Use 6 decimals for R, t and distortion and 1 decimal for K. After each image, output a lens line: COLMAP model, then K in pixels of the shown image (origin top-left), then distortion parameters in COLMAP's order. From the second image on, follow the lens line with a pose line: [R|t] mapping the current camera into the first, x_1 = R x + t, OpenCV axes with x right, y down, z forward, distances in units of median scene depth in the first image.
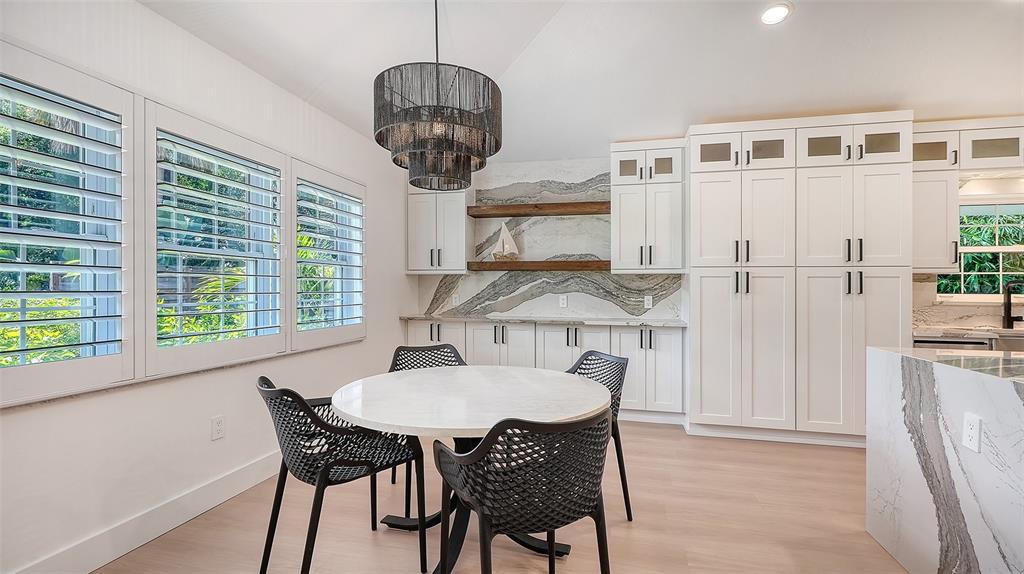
lens RADIAL K [[460.2, 0, 516.2], [0, 460.2, 295.6], [0, 0, 1]] dist [0.004022, 0.000314]
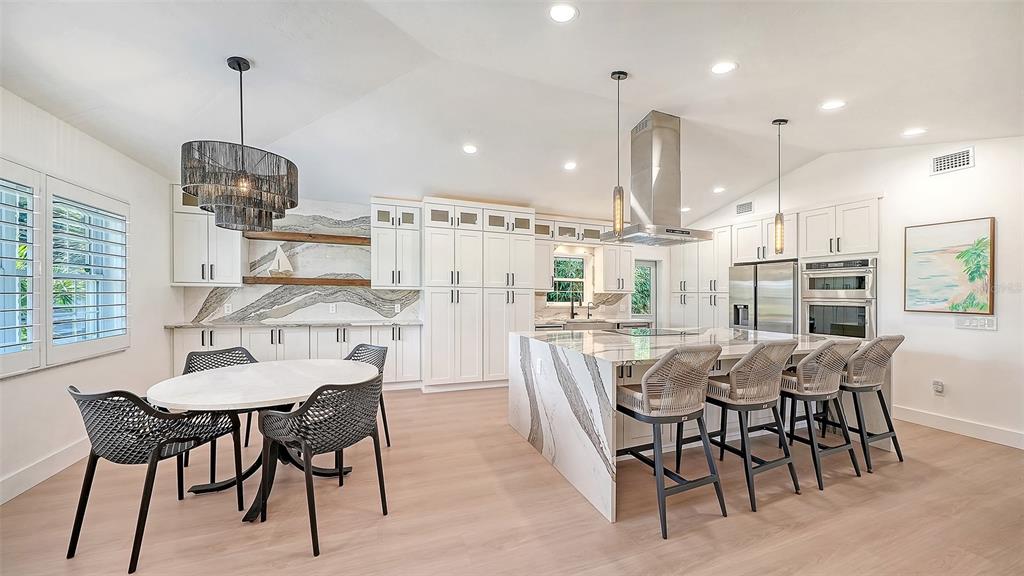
lens RADIAL K [[366.3, 0, 515.9], [0, 366.3, 297.3], [0, 0, 1]] dist [0.002964, 0.000069]
pose [[0.823627, -0.000535, 0.567132, -0.079301], [0.000311, 1.000000, 0.000492, -0.026449], [-0.567132, -0.000229, 0.823627, -0.216240]]
